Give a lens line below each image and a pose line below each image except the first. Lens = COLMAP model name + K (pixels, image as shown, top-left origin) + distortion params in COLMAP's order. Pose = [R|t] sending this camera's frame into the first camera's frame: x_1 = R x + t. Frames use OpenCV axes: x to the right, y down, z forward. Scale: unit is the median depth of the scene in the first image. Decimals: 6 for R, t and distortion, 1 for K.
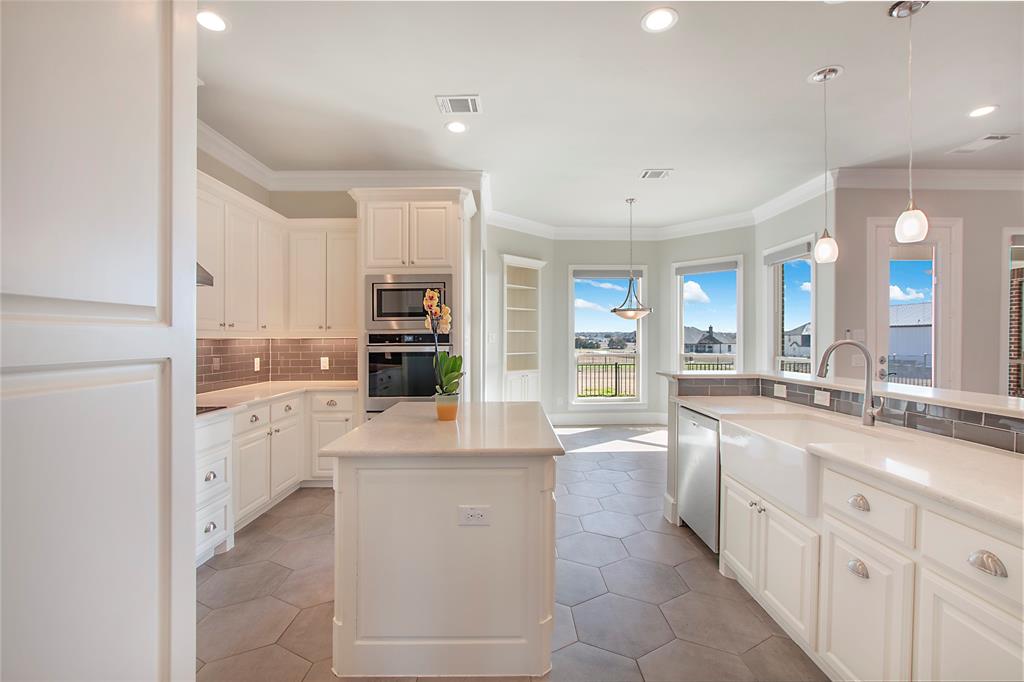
lens RADIAL K [[450.5, 0, 512.0], [0, 450.5, 341.0], [0, 0, 1]] dist [-0.028705, 0.000706]
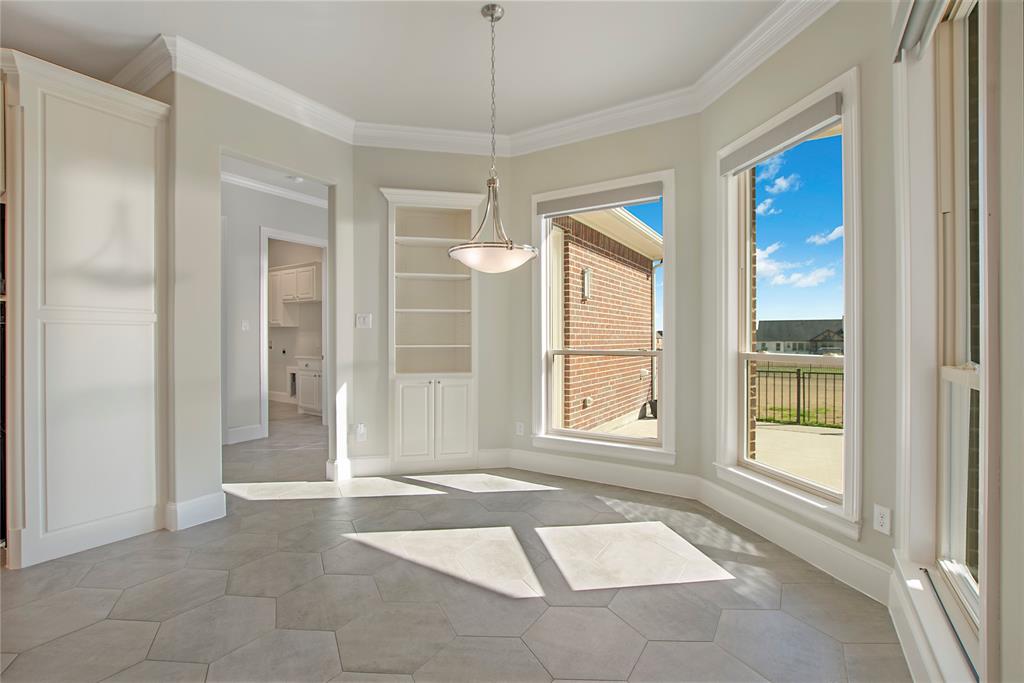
lens RADIAL K [[450.5, 0, 512.0], [0, 450.5, 341.5], [0, 0, 1]] dist [-0.028705, 0.000706]
pose [[0.833814, 0.006276, -0.552011, 0.654104], [-0.003826, 0.999977, 0.005591, 0.024807], [0.552033, -0.002550, 0.833818, 0.774468]]
